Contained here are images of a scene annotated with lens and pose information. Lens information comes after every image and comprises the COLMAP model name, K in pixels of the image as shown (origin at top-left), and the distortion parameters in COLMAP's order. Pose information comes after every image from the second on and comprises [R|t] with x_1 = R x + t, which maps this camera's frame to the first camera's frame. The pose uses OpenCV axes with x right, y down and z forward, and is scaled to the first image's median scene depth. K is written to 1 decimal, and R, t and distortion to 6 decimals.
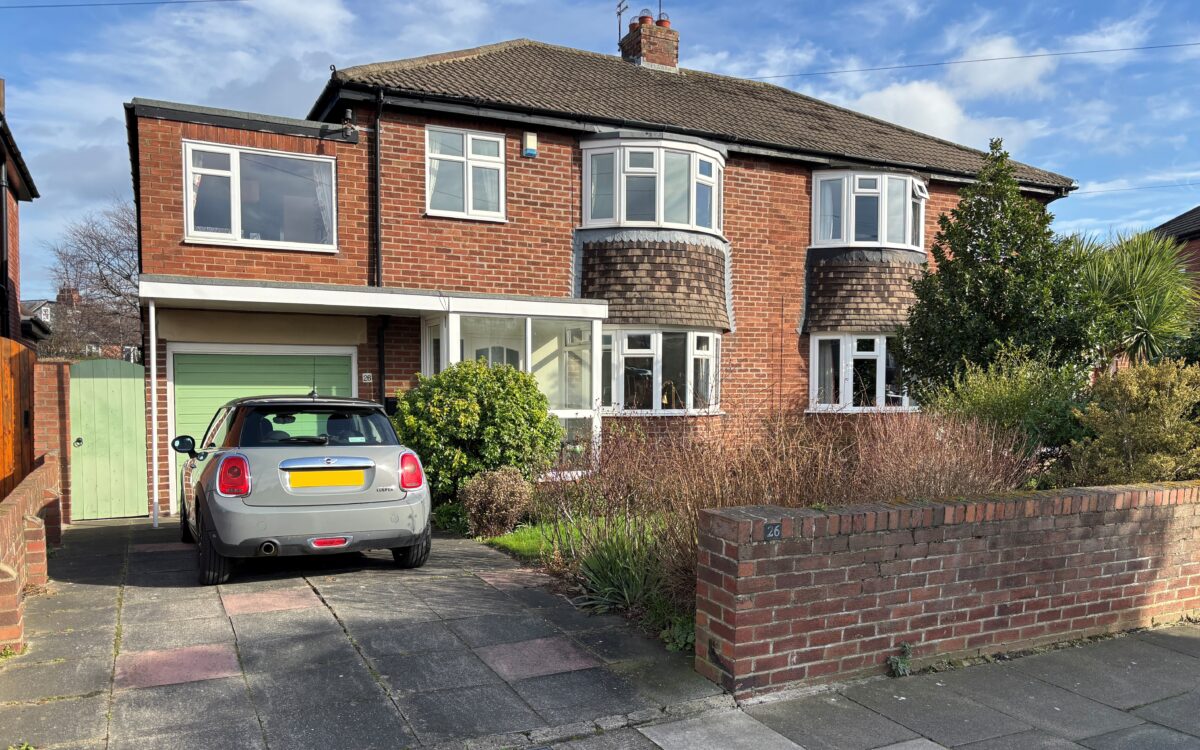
lens RADIAL K [[889.1, 0, 597.2], [0, 889.1, 379.1], [0, 0, 1]] dist [-0.035132, 0.033021]
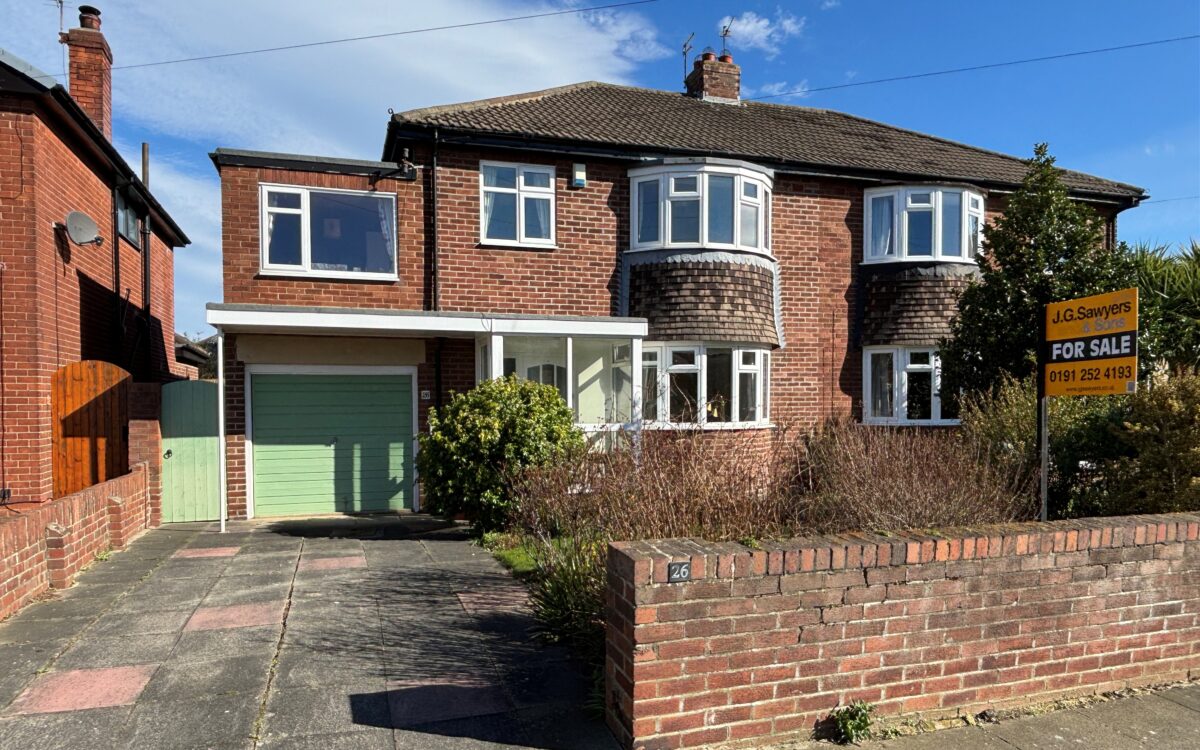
lens RADIAL K [[783.9, 0, 592.7], [0, 783.9, 380.3], [0, 0, 1]] dist [-0.002829, -0.026861]
pose [[0.988800, -0.010349, -0.148886, 0.085919], [0.007872, 0.999821, -0.017215, -0.001434], [0.149037, 0.015850, 0.988705, 0.083056]]
